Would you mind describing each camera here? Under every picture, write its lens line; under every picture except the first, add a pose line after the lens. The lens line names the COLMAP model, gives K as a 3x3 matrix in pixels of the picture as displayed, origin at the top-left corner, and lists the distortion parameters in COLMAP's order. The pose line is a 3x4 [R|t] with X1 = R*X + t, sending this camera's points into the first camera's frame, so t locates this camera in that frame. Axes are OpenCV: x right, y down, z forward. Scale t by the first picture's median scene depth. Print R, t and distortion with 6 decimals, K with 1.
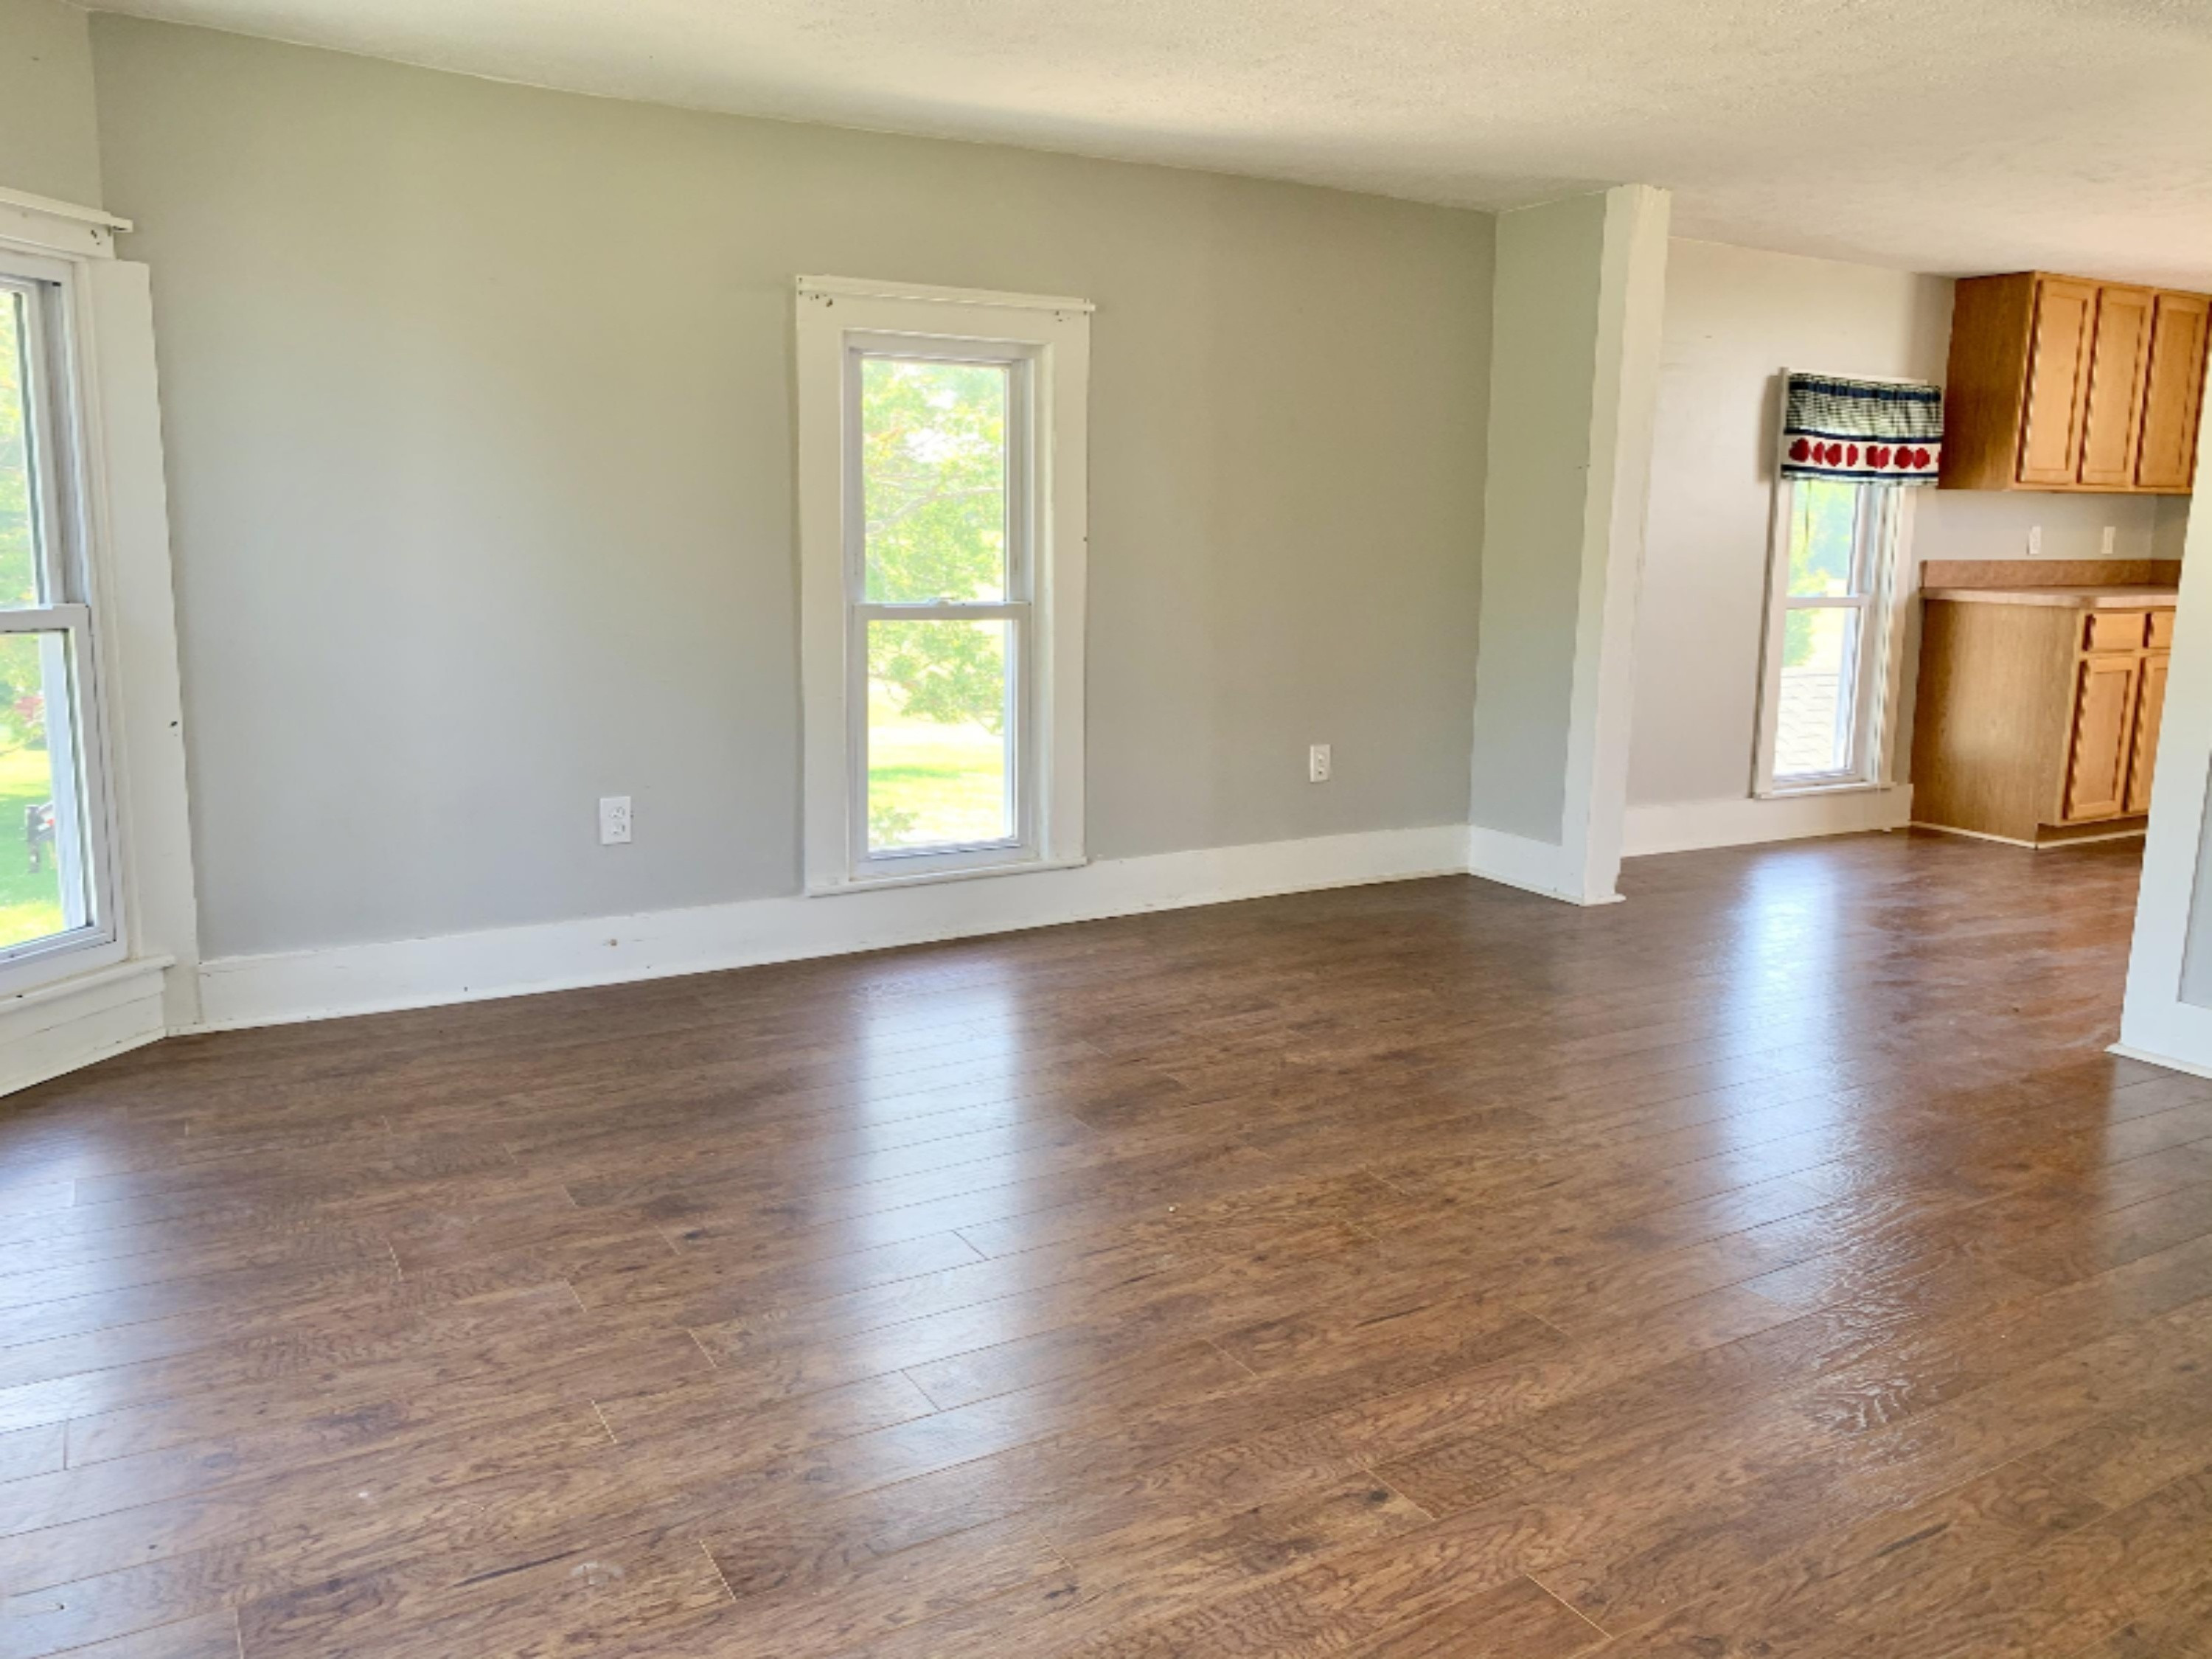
lens RADIAL K [[1656.4, 0, 1096.4], [0, 1656.4, 799.0], [0, 0, 1]] dist [0.004996, -0.003336]
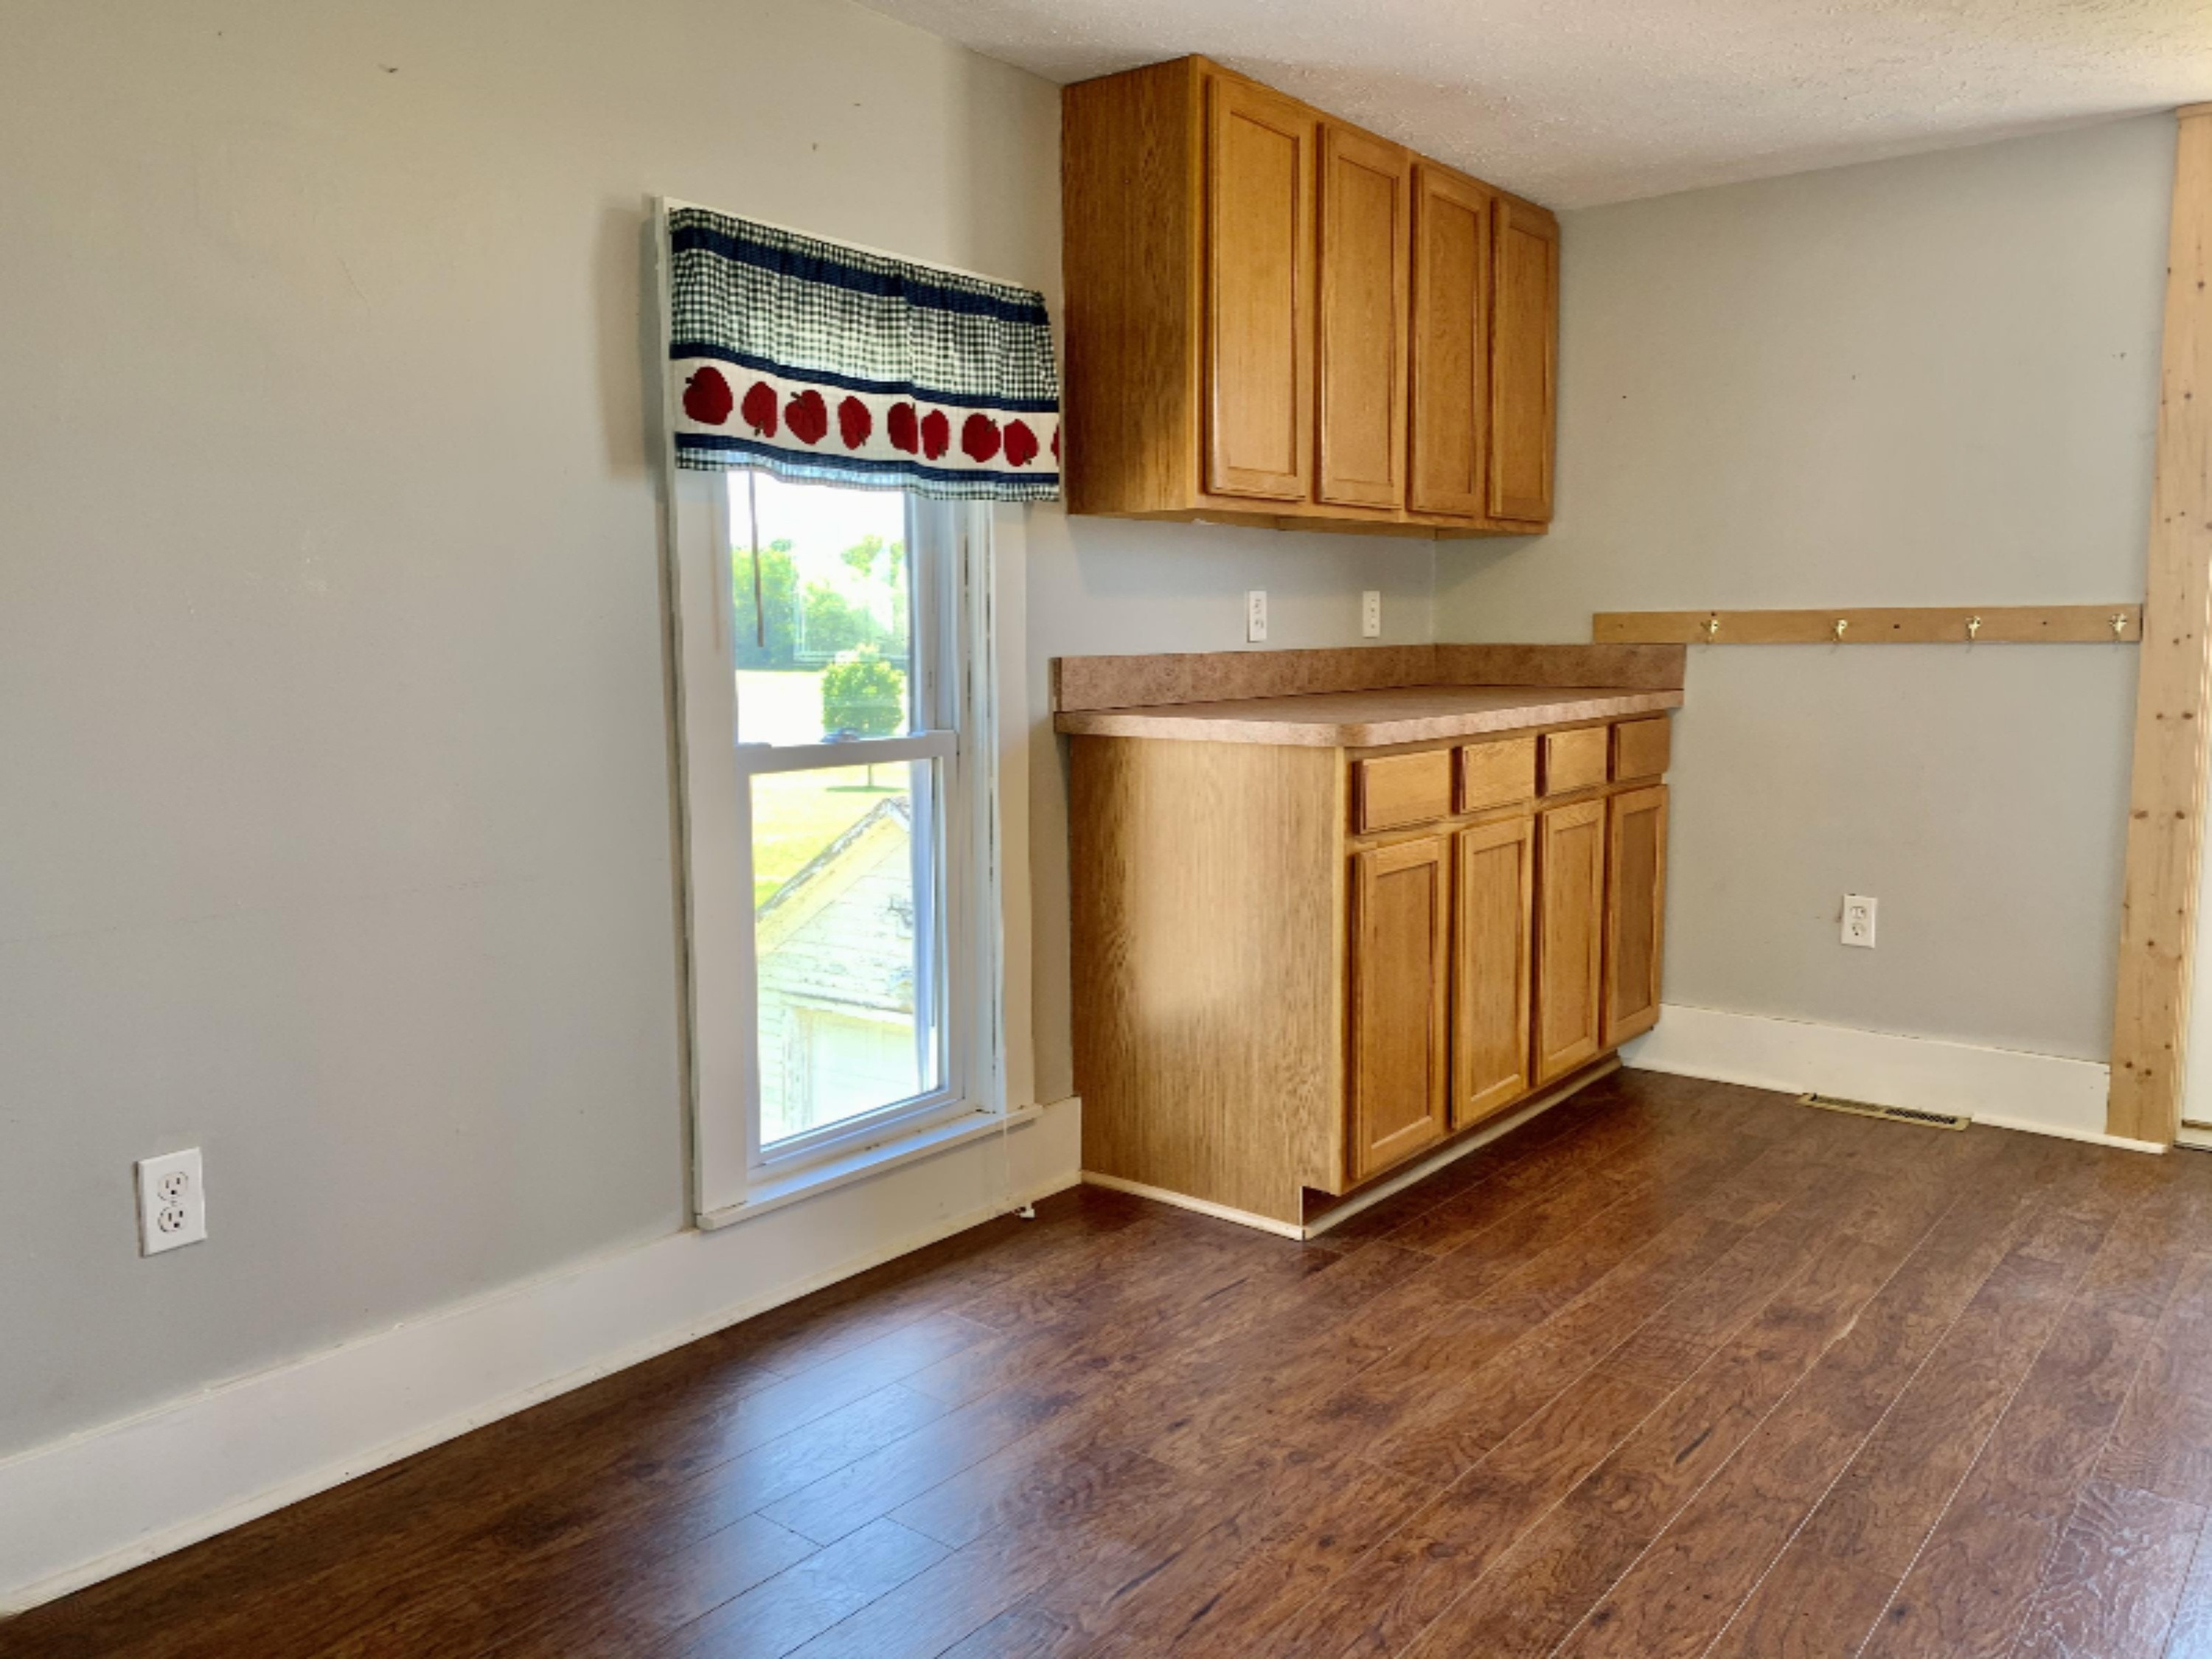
lens RADIAL K [[1655.4, 0, 1072.8], [0, 1655.4, 798.0], [0, 0, 1]] dist [0.005942, -0.006905]
pose [[0.931809, -0.054536, 0.358829, 0.337098], [0.077637, 0.995713, -0.050276, -0.079536], [-0.354549, 0.074706, 0.932048, 0.562445]]
